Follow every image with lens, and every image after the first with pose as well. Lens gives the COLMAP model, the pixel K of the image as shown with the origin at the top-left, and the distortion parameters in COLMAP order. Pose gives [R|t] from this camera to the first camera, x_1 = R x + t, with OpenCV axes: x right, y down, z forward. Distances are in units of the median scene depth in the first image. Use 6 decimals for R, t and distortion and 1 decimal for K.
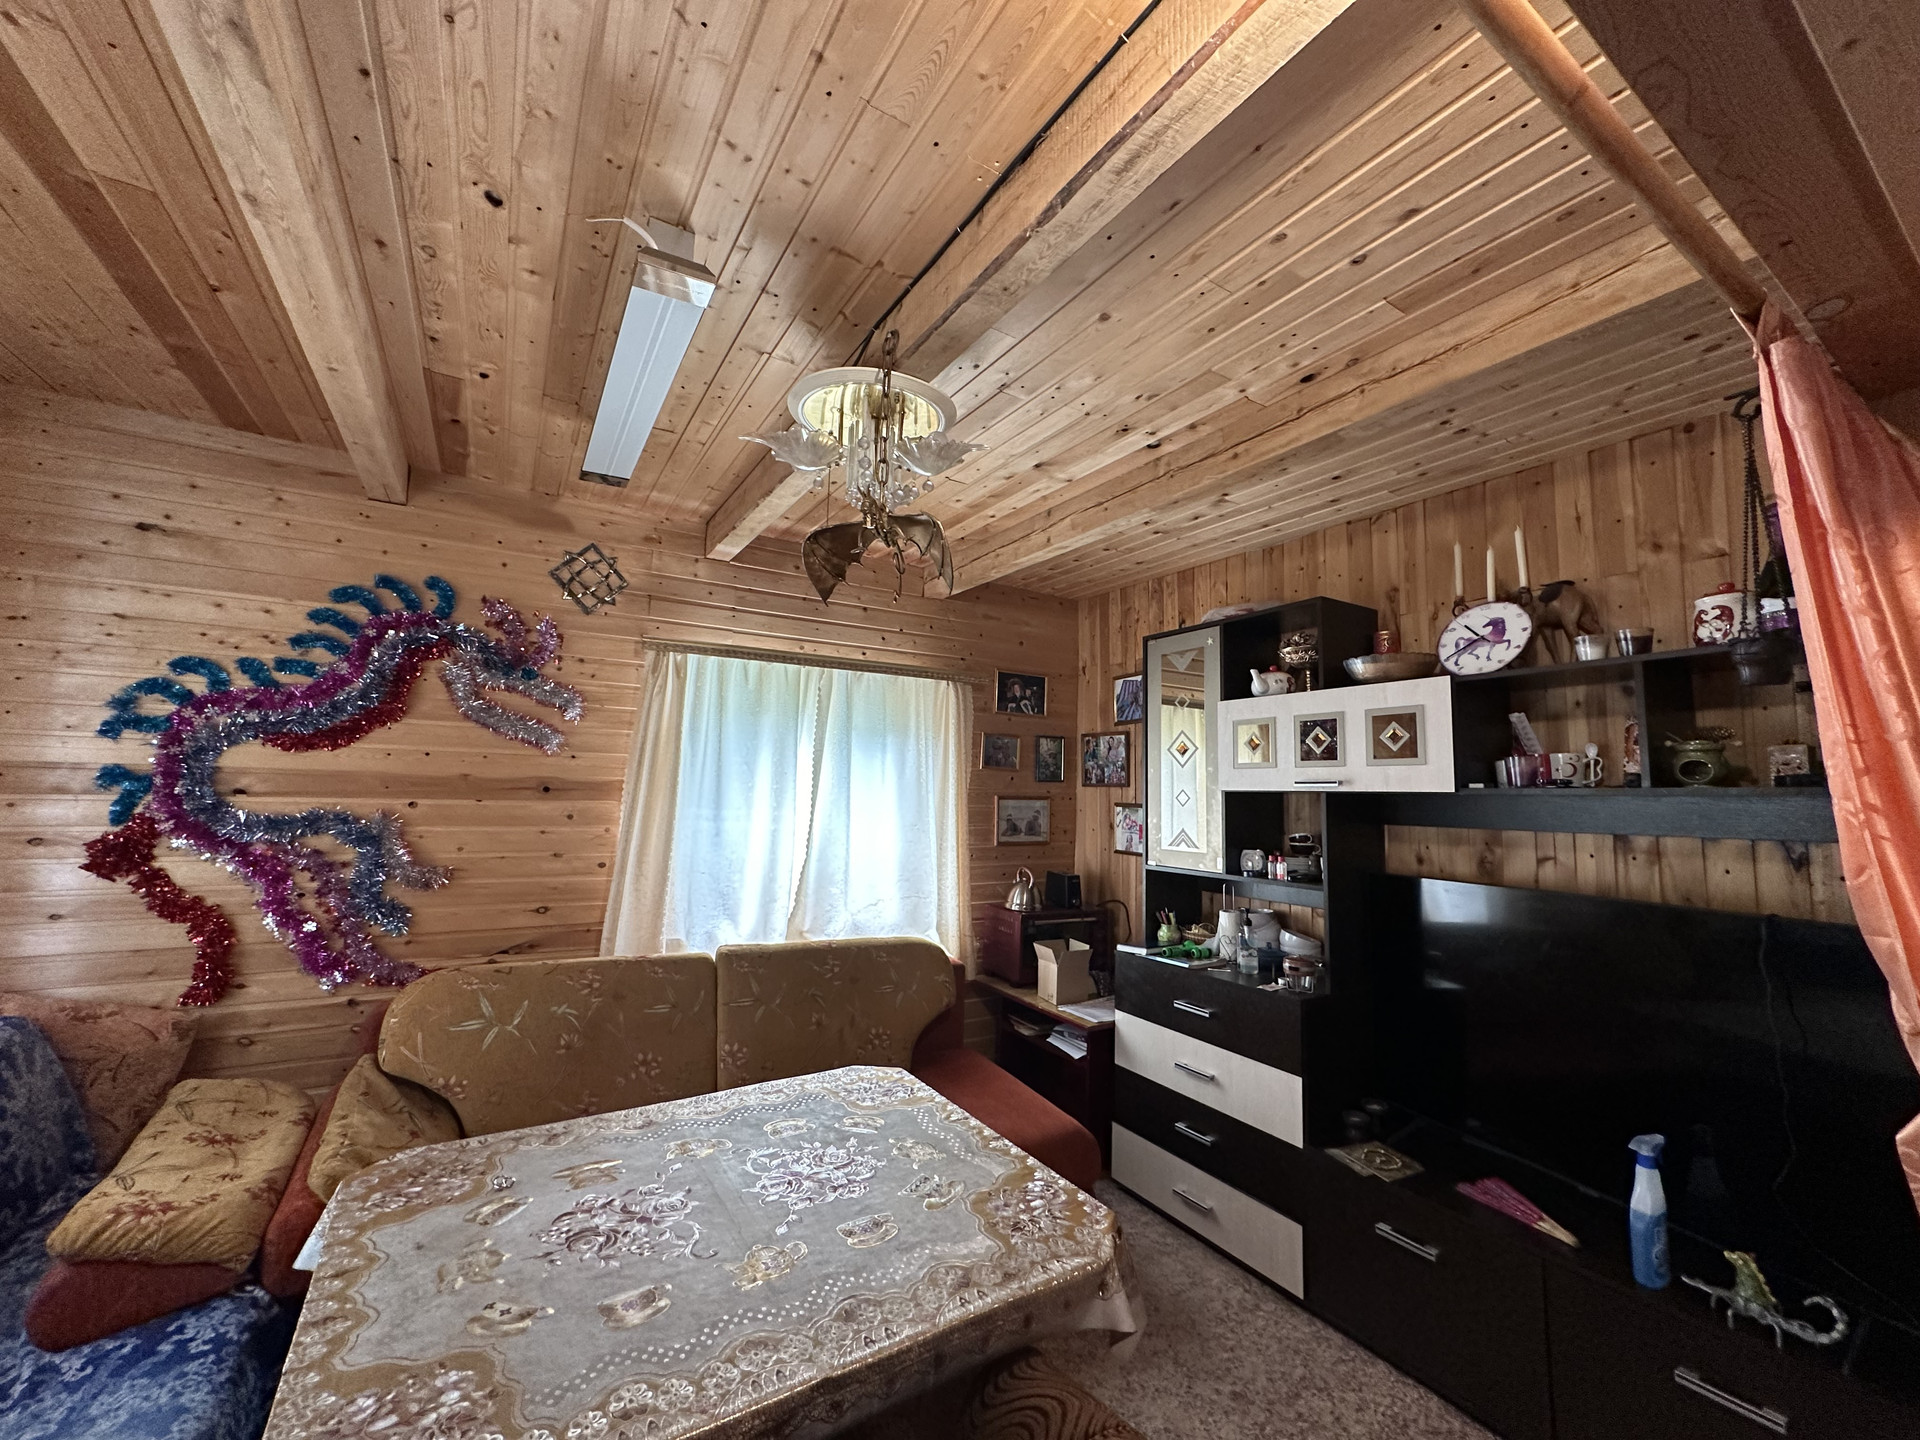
lens RADIAL K [[767.5, 0, 959.6], [0, 767.5, 718.2], [0, 0, 1]] dist [-0.003049, -0.000468]
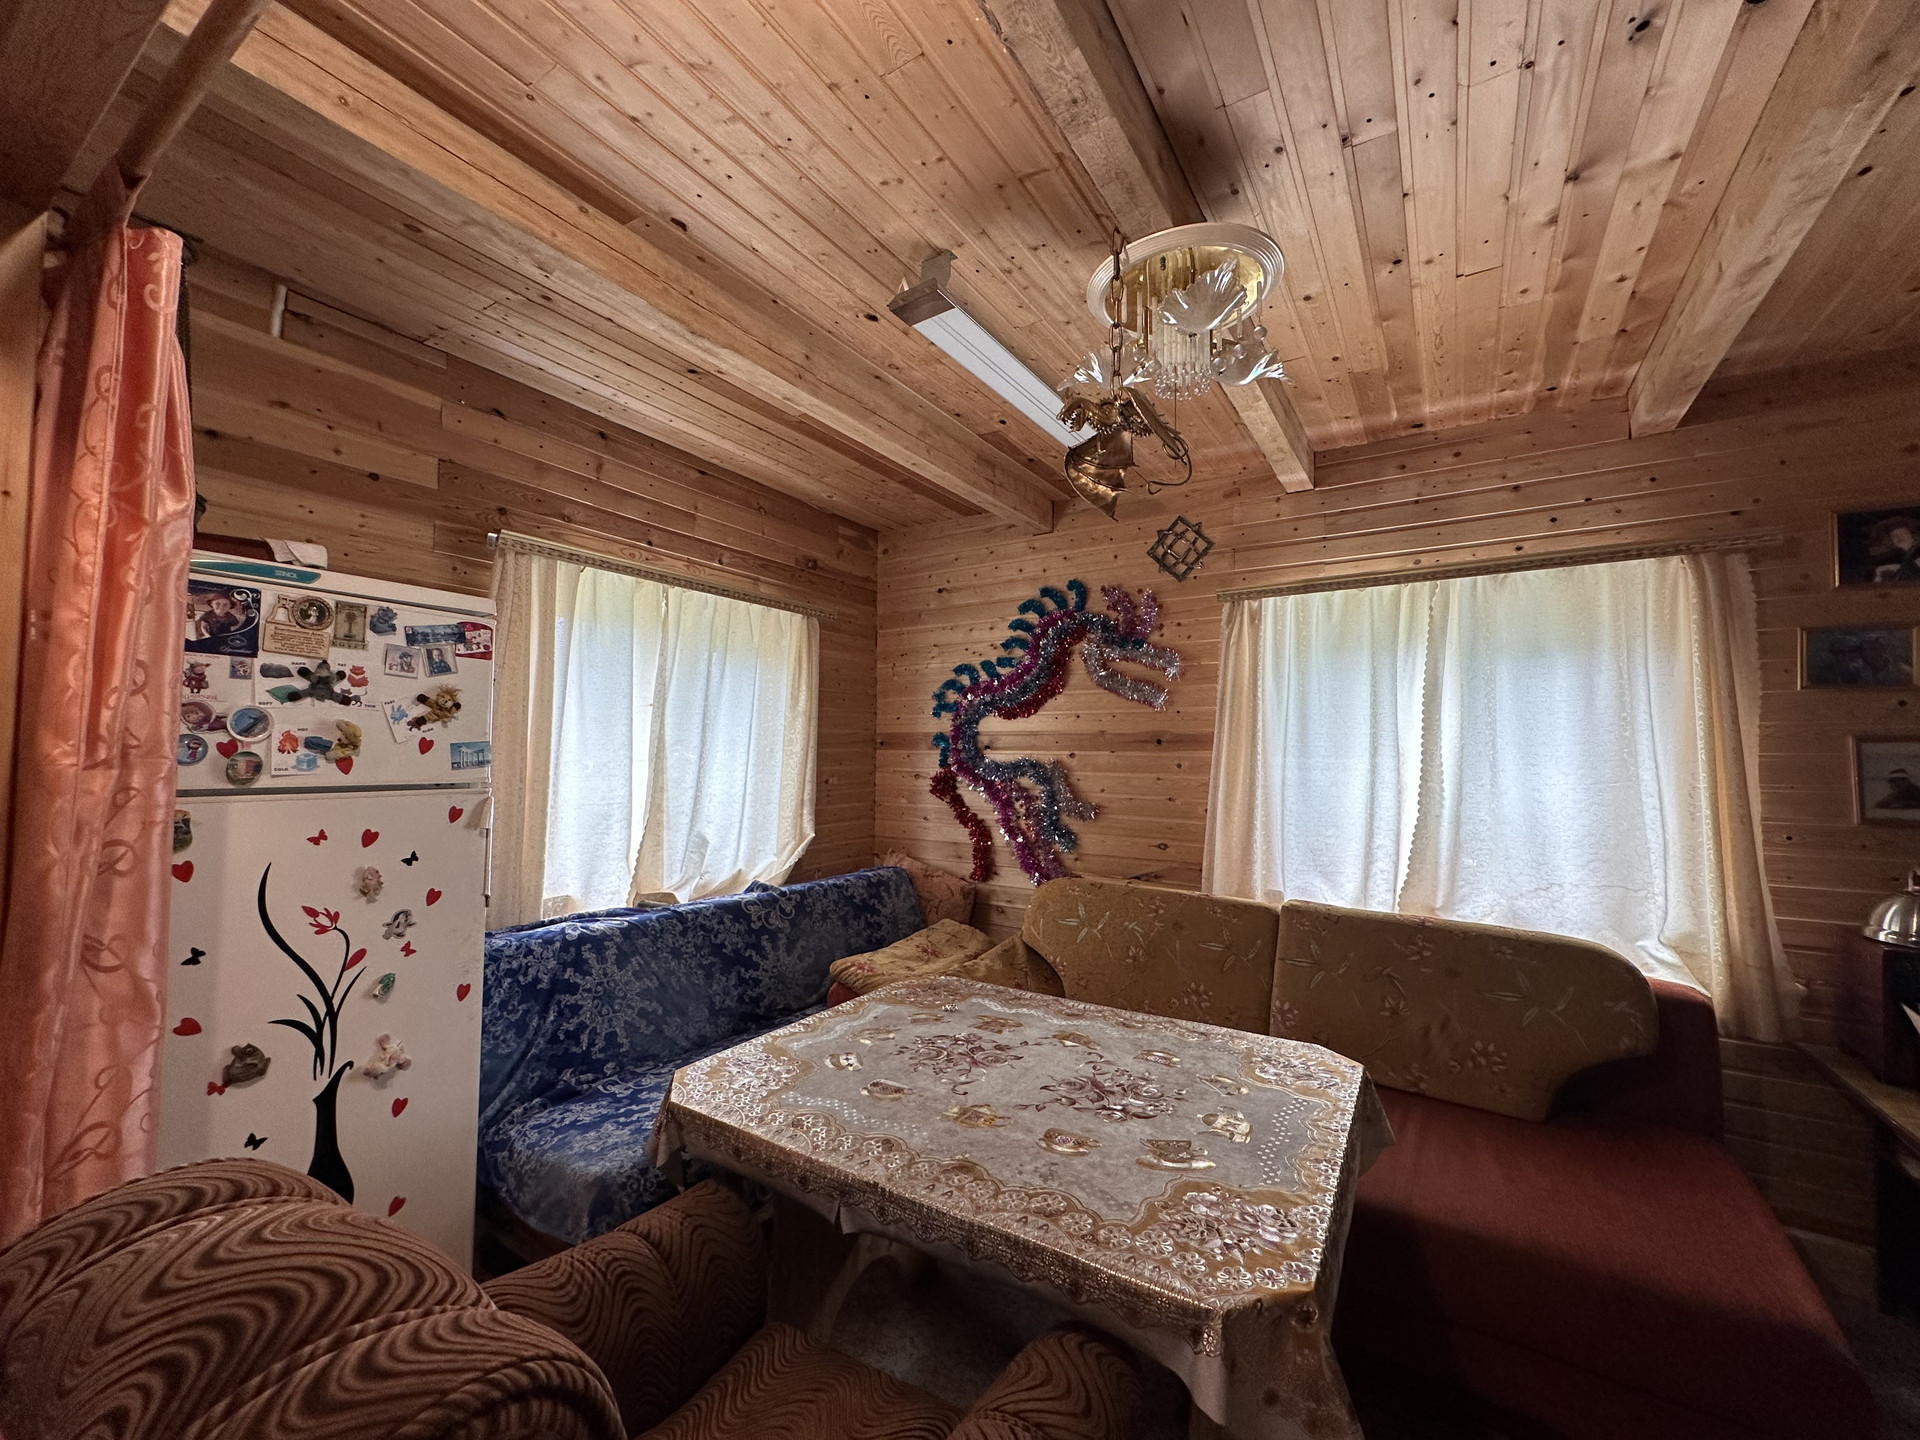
lens RADIAL K [[767.5, 0, 958.3], [0, 767.5, 720.9], [0, 0, 1]] dist [-0.003049, -0.000468]
pose [[0.432095, -0.062555, -0.899656, 0.409598], [0.083400, 0.996088, -0.029204, 0.079620], [0.897963, -0.062413, 0.435622, 0.264122]]
